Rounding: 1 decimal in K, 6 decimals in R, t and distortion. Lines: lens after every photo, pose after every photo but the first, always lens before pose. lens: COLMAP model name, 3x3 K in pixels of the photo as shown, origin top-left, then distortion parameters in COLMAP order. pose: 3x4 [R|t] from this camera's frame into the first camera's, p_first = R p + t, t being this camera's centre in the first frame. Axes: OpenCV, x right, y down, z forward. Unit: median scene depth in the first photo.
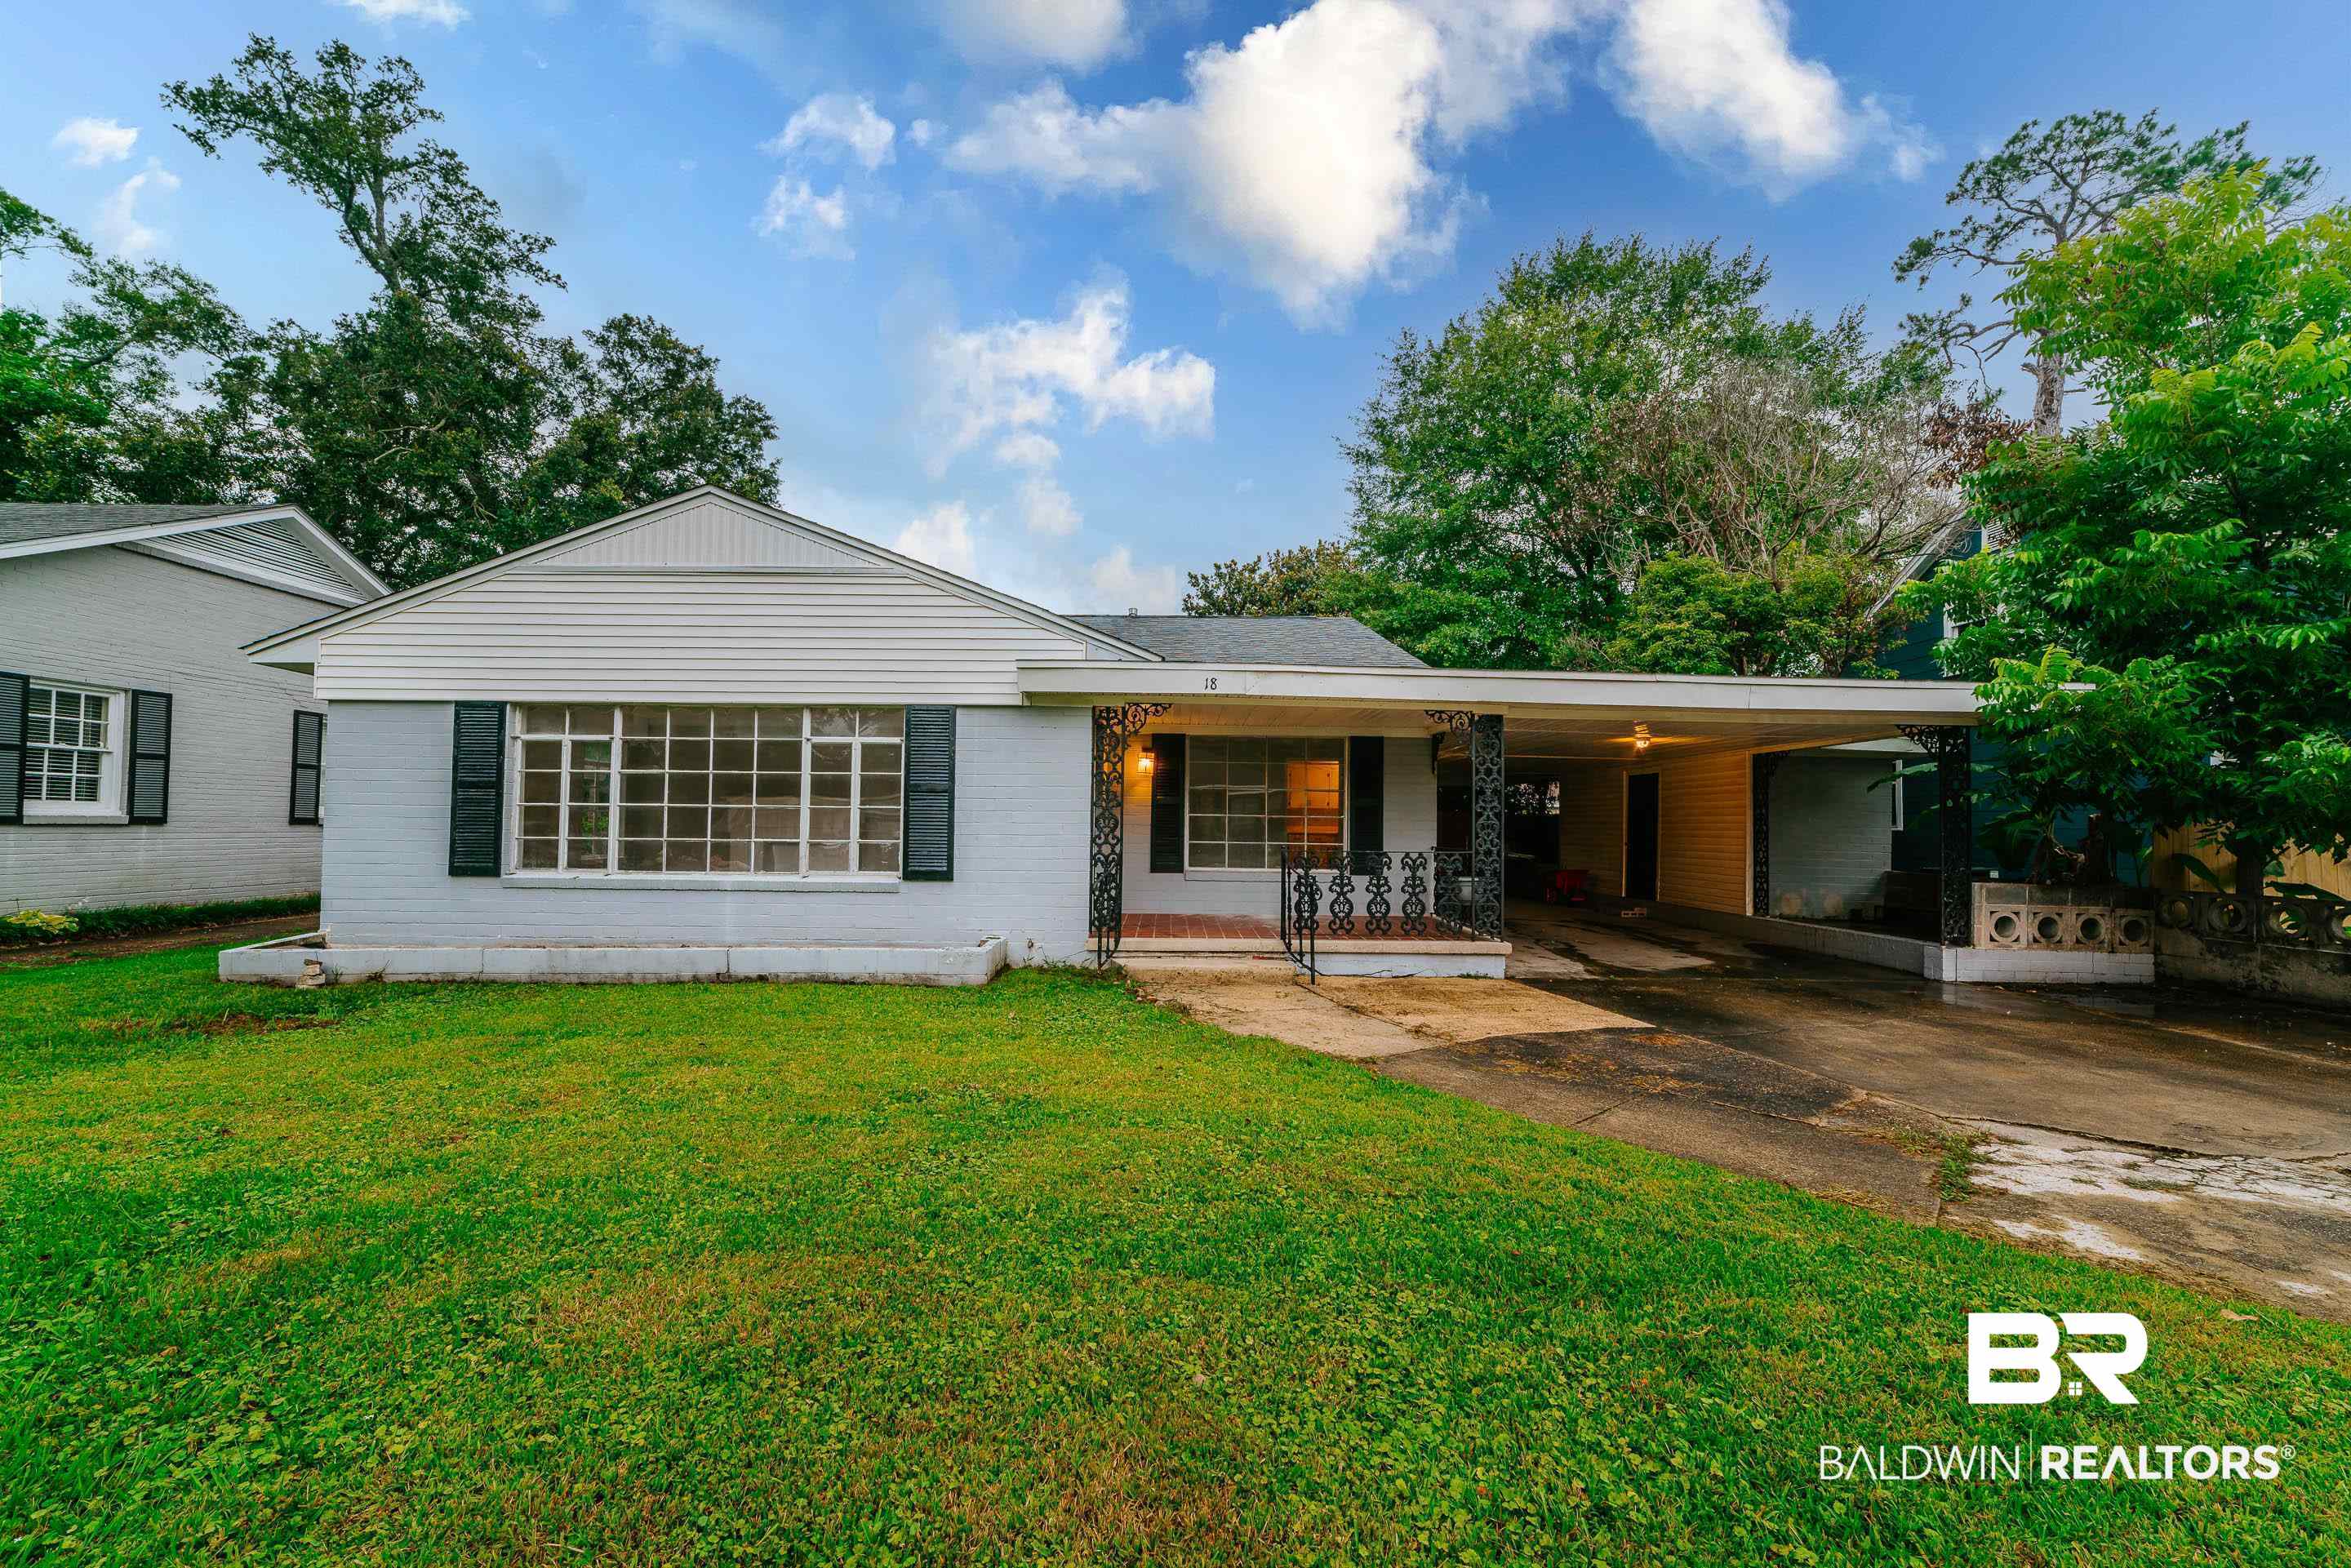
lens RADIAL K [[918.6, 0, 1179.6], [0, 918.6, 793.6], [0, 0, 1]] dist [-0.020986, 0.011465]
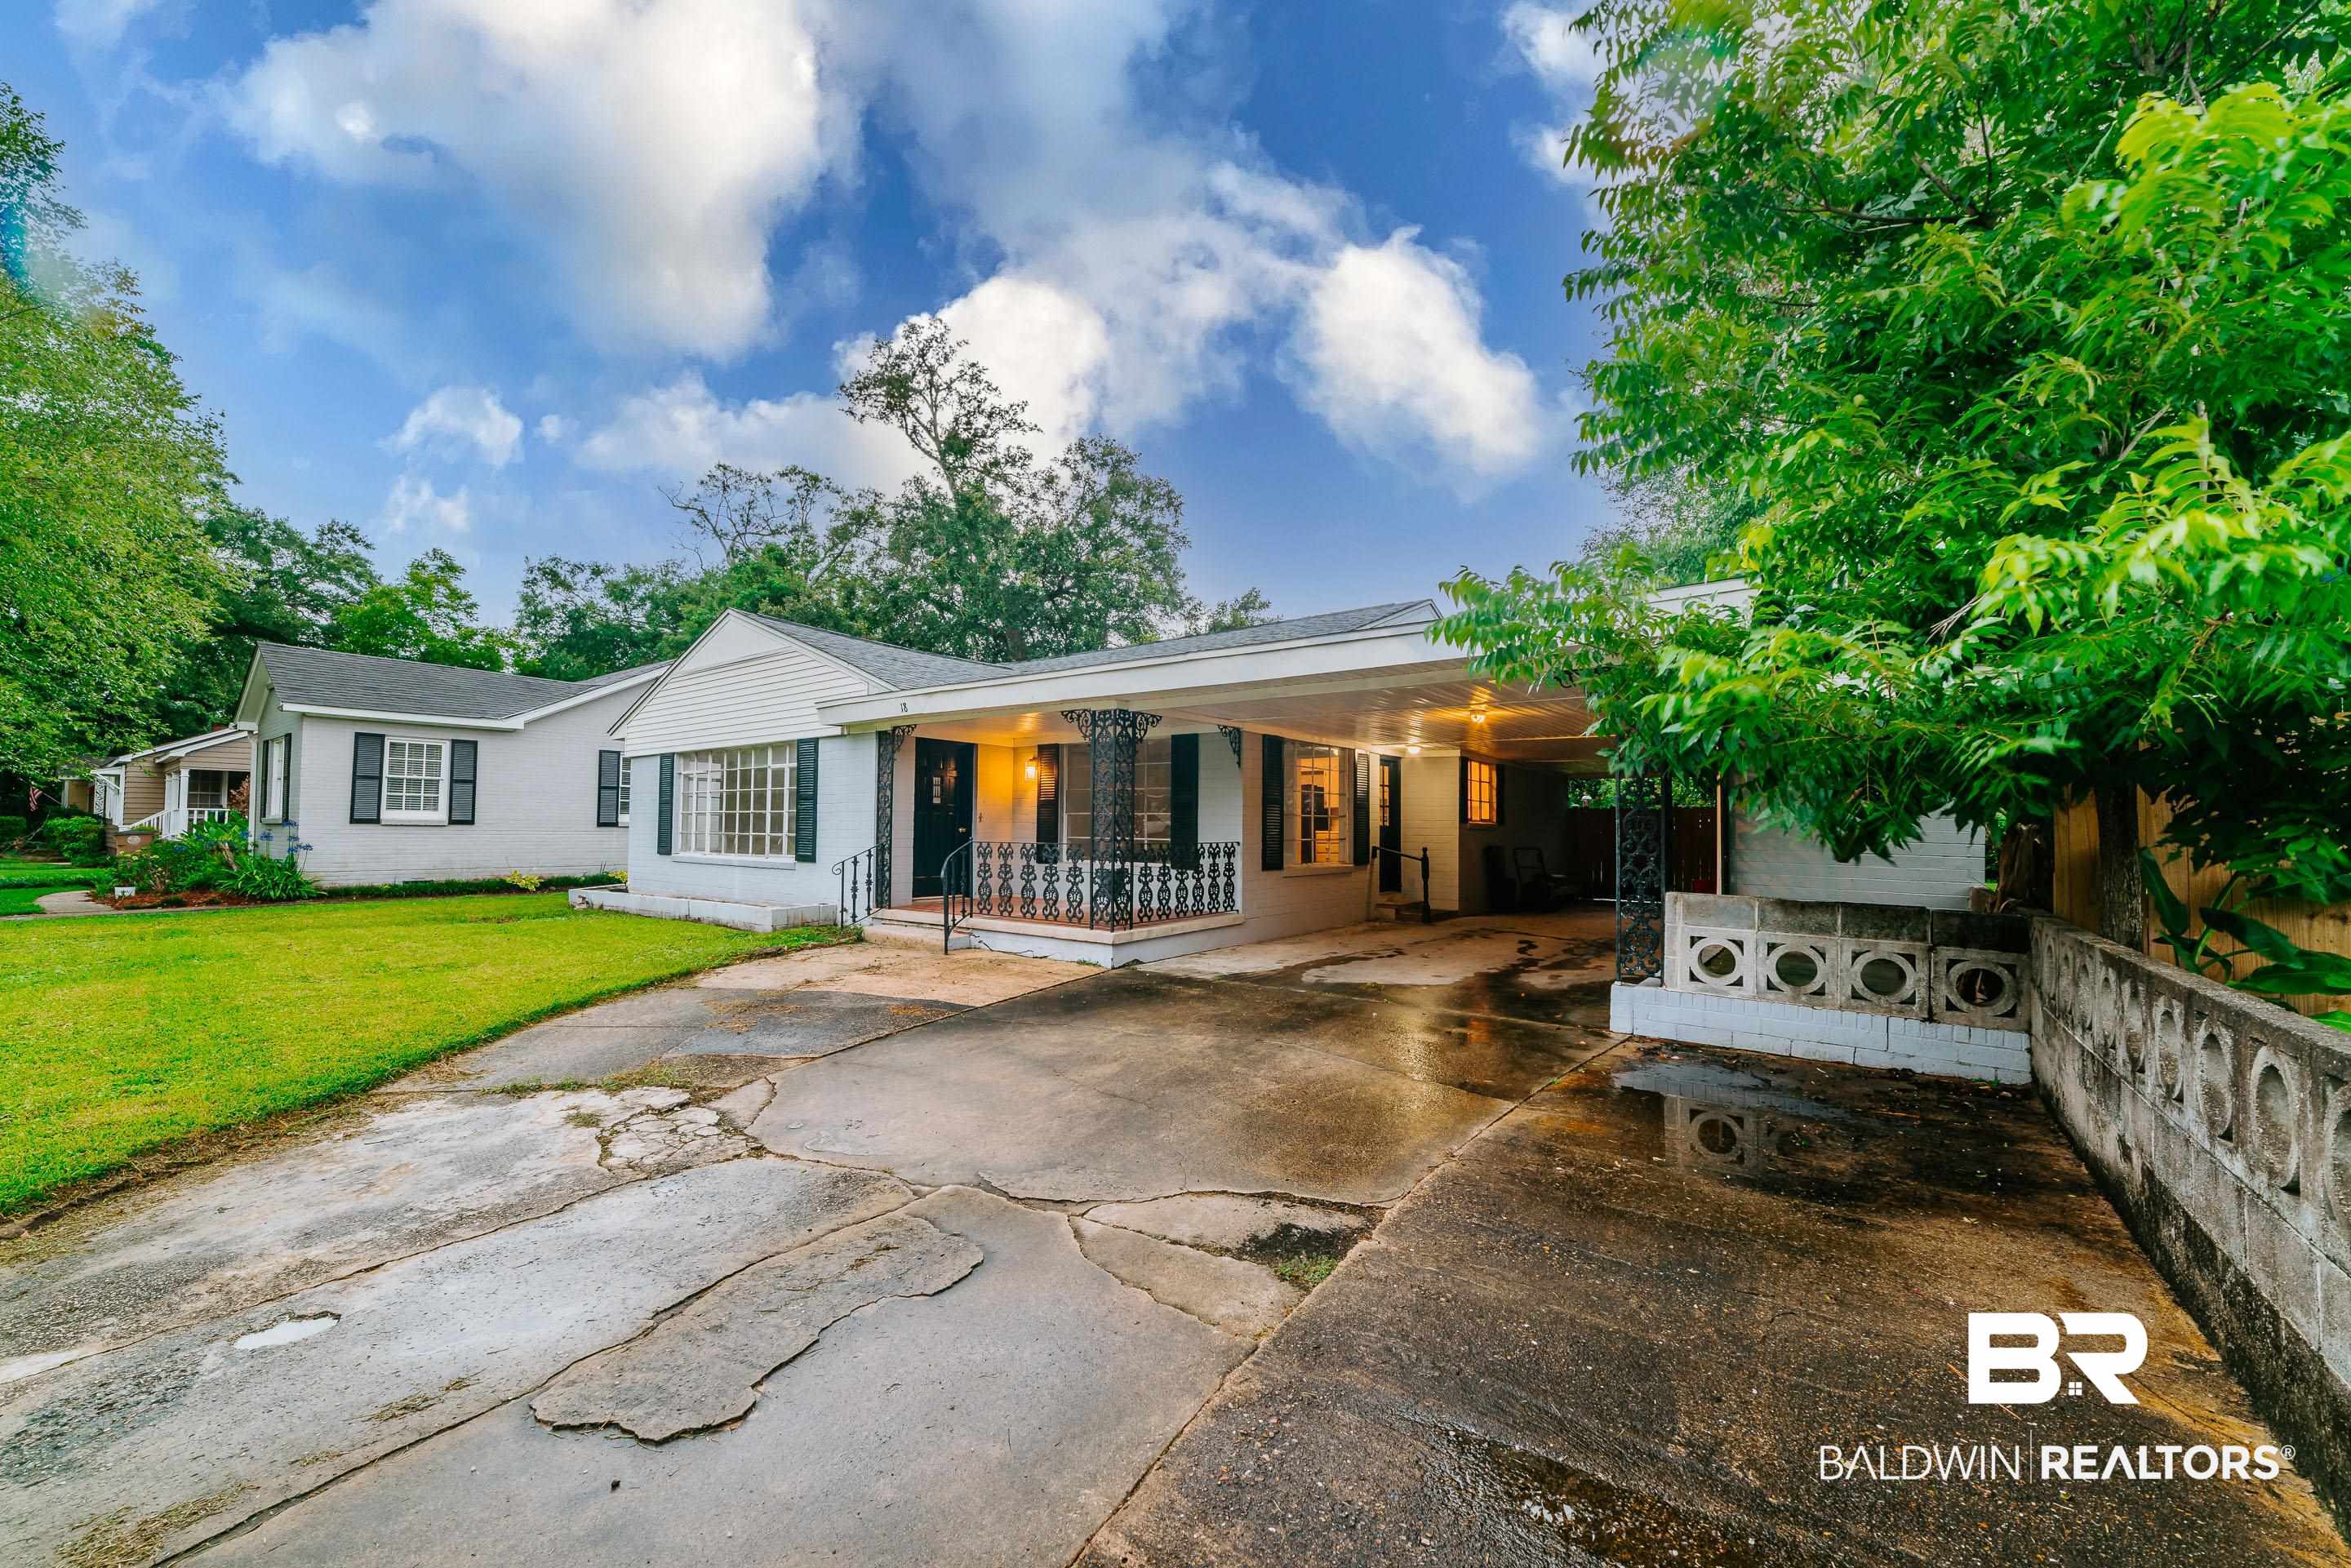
lens RADIAL K [[904.1, 0, 1179.7], [0, 904.1, 795.8], [0, 0, 1]] dist [-0.020516, 0.010453]
pose [[0.787675, -0.027374, -0.615483, 0.870663], [0.024482, 0.999614, -0.013127, 0.021222], [0.615604, -0.004728, 0.788041, 0.211880]]
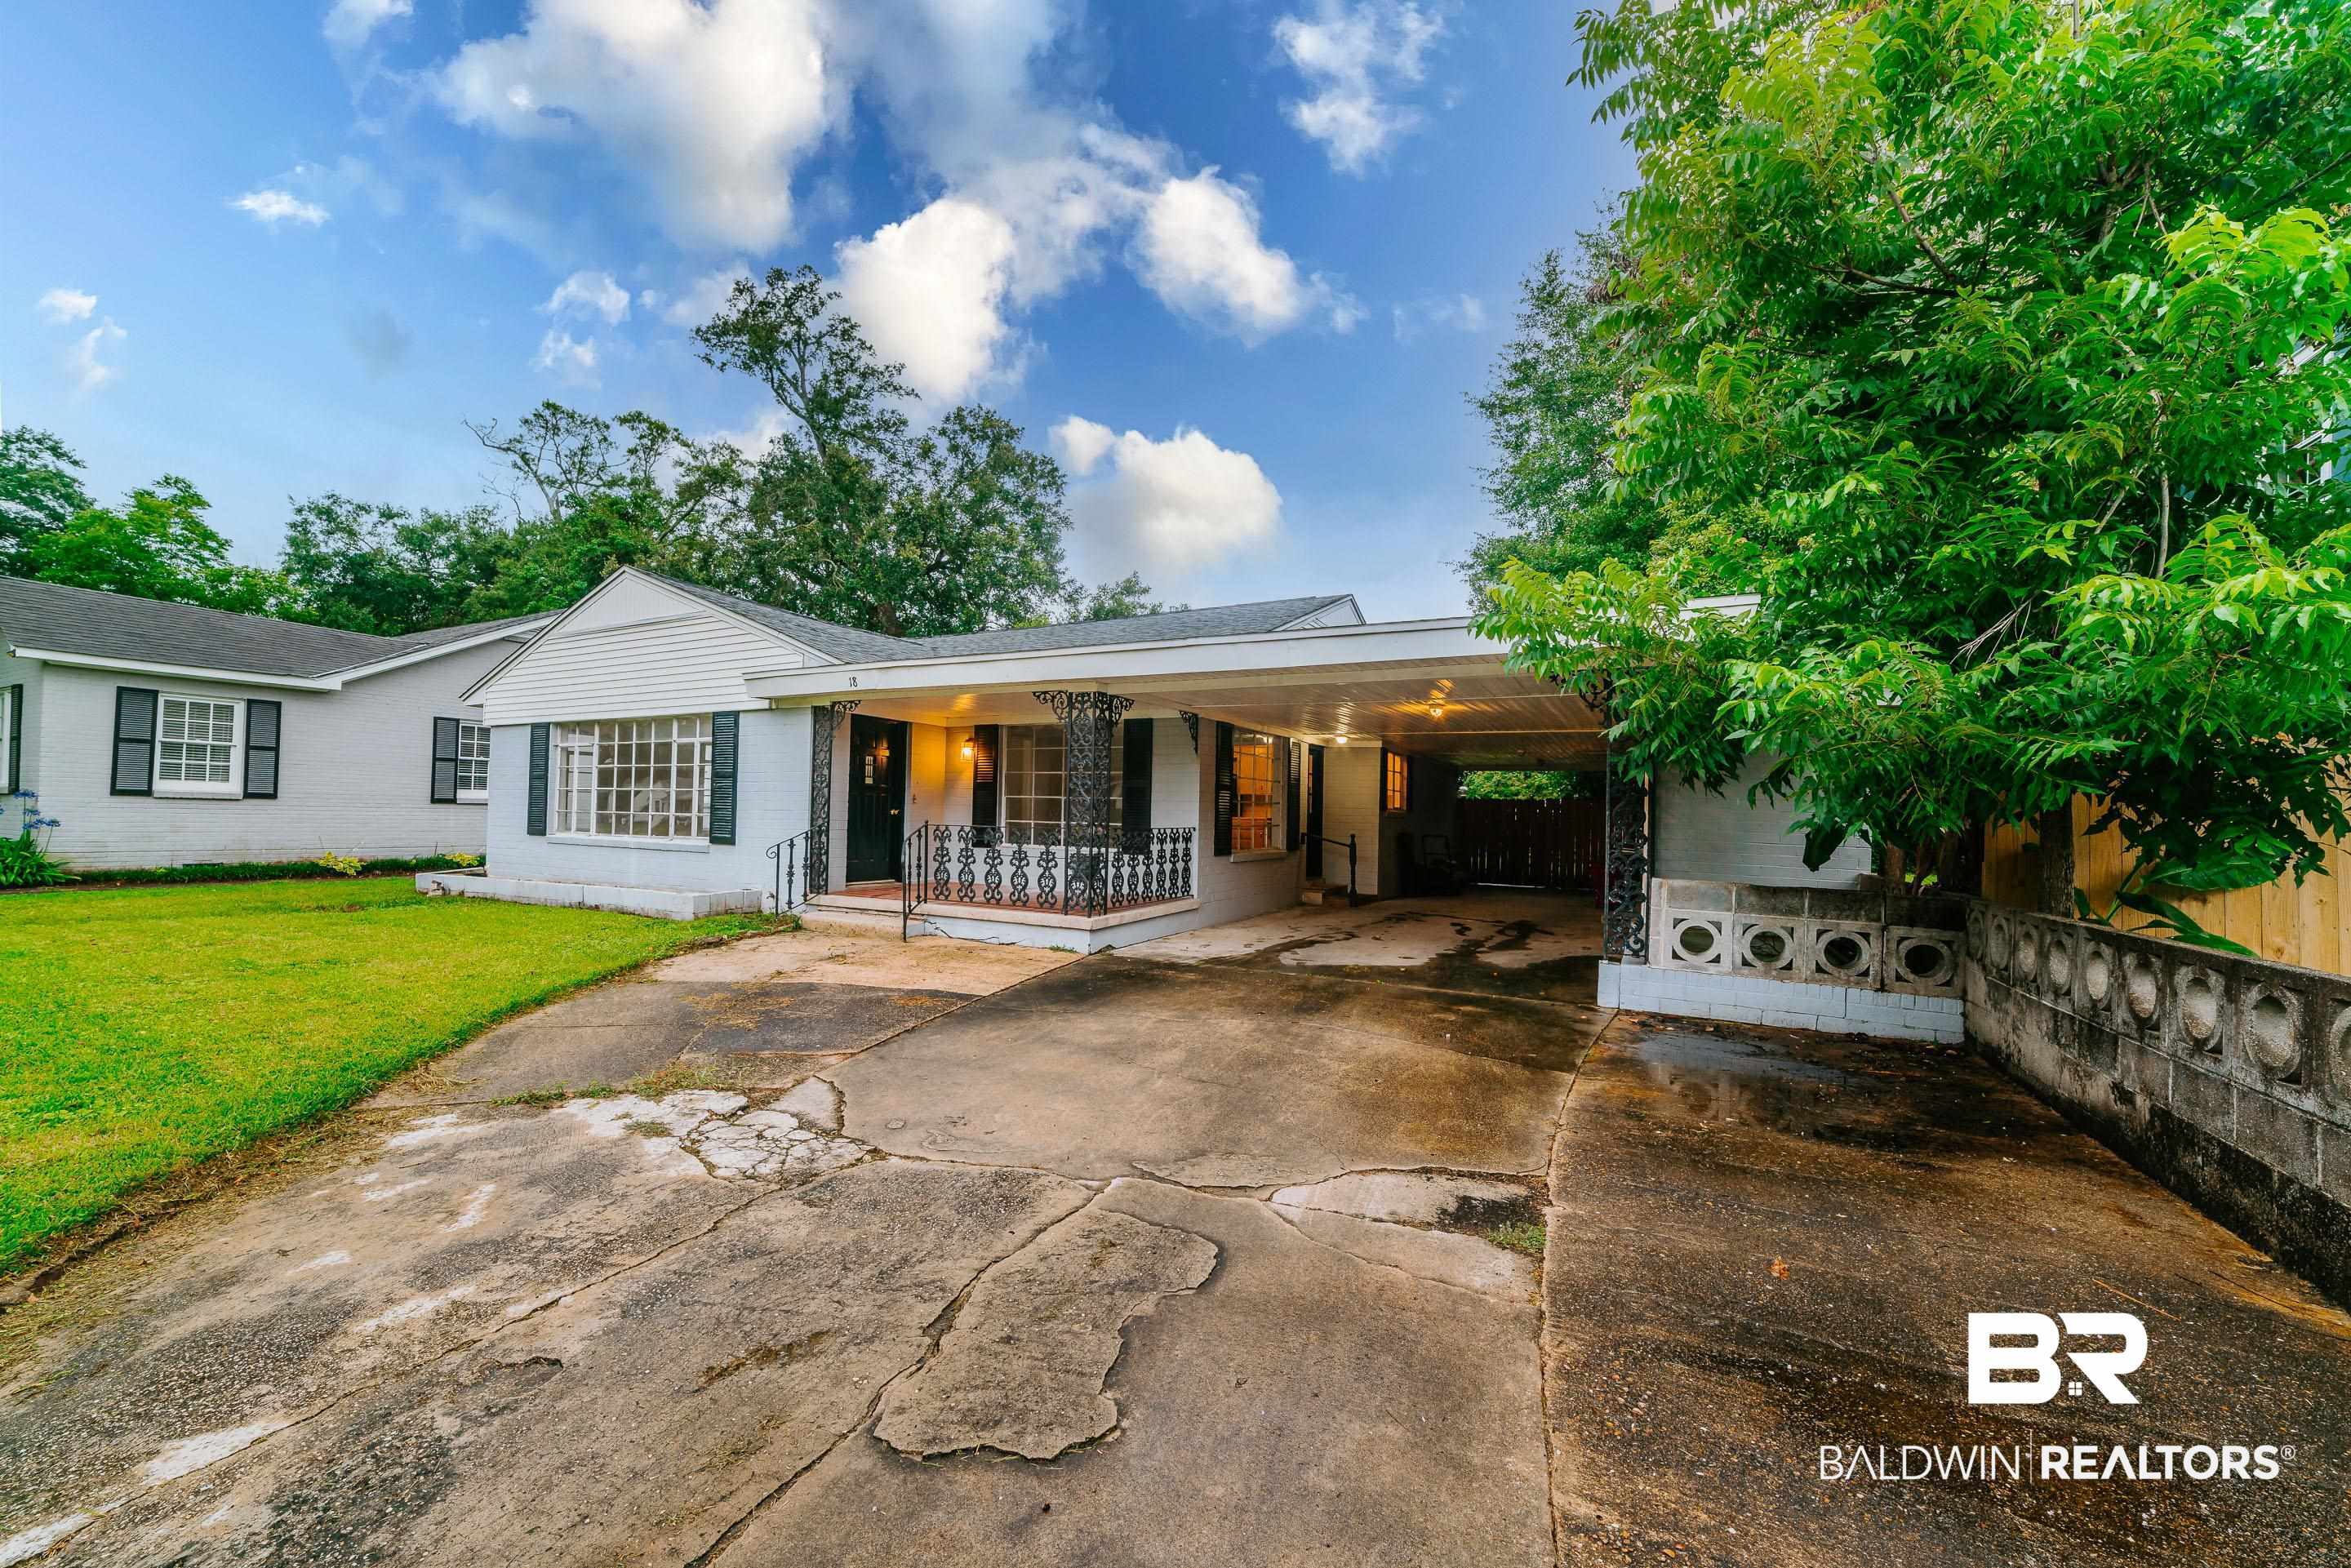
lens RADIAL K [[904.1, 0, 1179.7], [0, 904.1, 795.8], [0, 0, 1]] dist [-0.020516, 0.010453]
pose [[0.877995, -0.004296, -0.478650, 0.769622], [0.008082, 0.999950, 0.005849, 0.019244], [0.478601, -0.009004, 0.877986, 0.147238]]
